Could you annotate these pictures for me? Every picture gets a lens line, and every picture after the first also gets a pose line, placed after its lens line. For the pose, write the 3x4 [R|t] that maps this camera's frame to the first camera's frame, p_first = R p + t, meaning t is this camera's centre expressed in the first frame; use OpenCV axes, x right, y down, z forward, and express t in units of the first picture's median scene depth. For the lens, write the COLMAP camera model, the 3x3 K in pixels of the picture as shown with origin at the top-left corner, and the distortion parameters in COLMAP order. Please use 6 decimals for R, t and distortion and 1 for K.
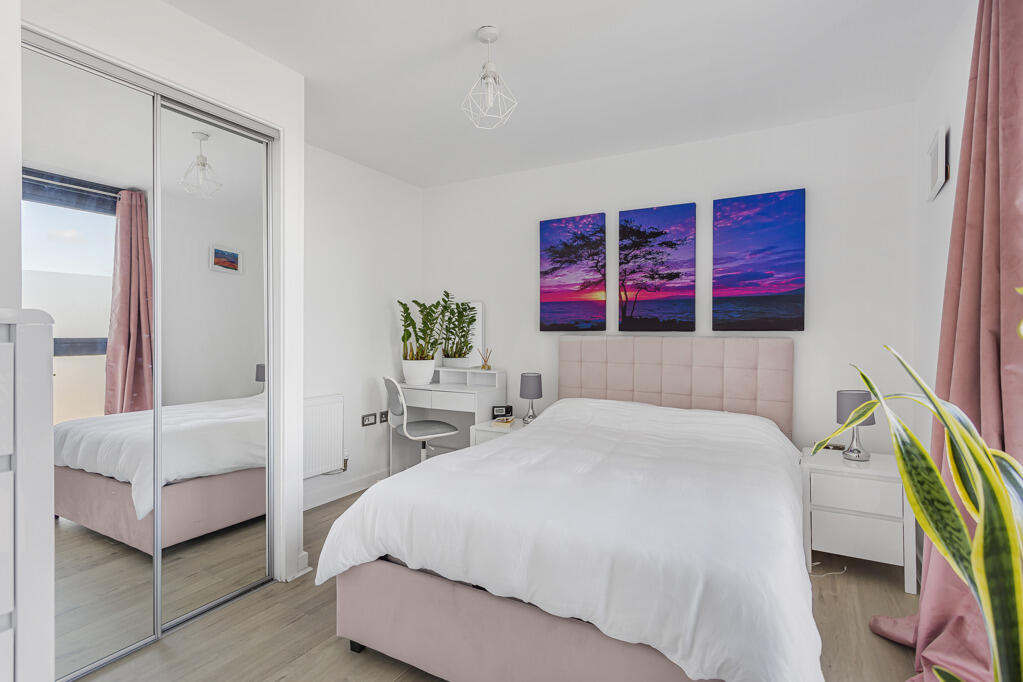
lens RADIAL K [[497.0, 0, 511.5], [0, 497.0, 341.0], [0, 0, 1]] dist [0.000708, 0.001270]
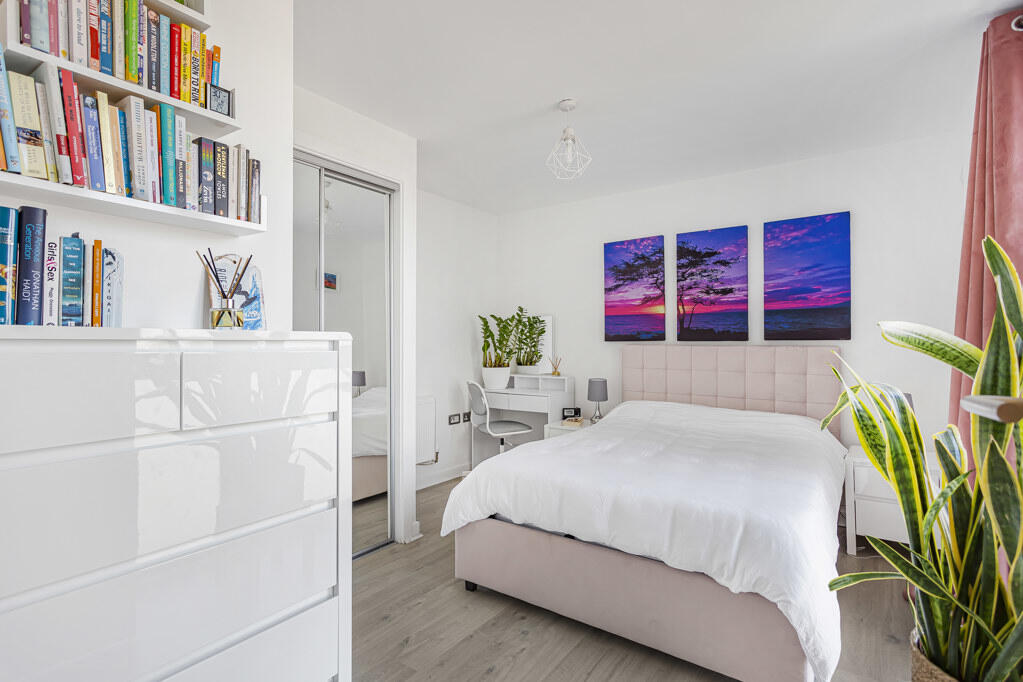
lens RADIAL K [[497.0, 0, 511.5], [0, 497.0, 341.0], [0, 0, 1]] dist [0.000708, 0.001270]
pose [[0.994015, -0.005359, -0.109116, -0.030163], [0.003172, 0.999791, -0.020205, 0.001383], [0.109201, 0.019738, 0.993824, -0.139491]]
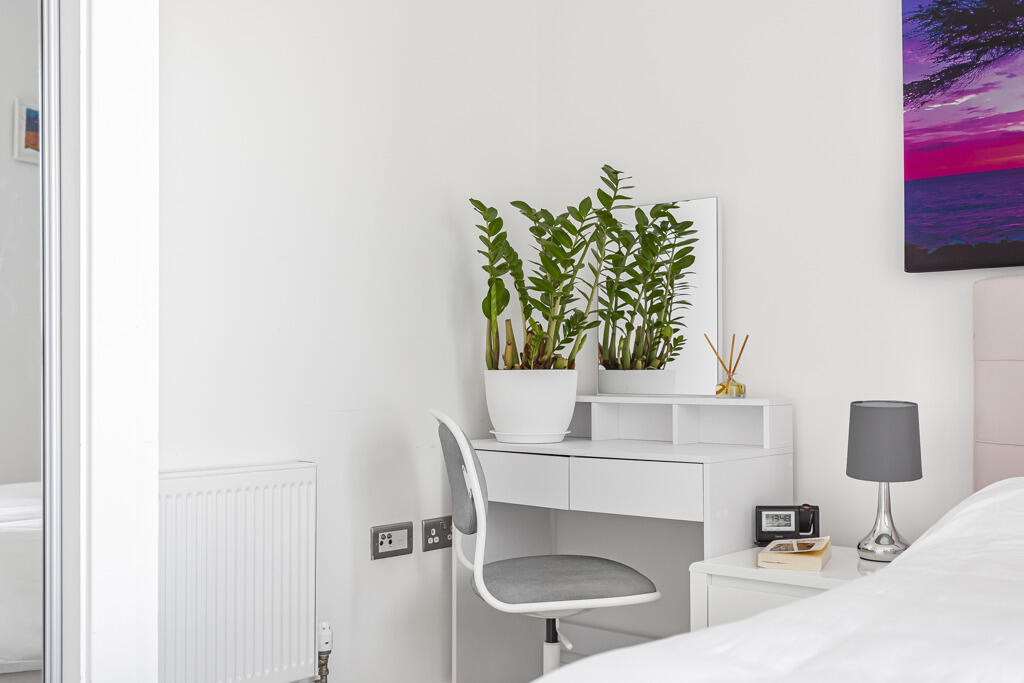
lens RADIAL K [[1138.5, 0, 515.9], [0, 1138.5, 367.6], [0, 0, 1]] dist [-0.006858, -0.002096]
pose [[0.980227, -0.008394, -0.197698, -0.044662], [0.005607, 0.999877, -0.014653, 0.051945], [0.197796, 0.013255, 0.980154, 0.244452]]
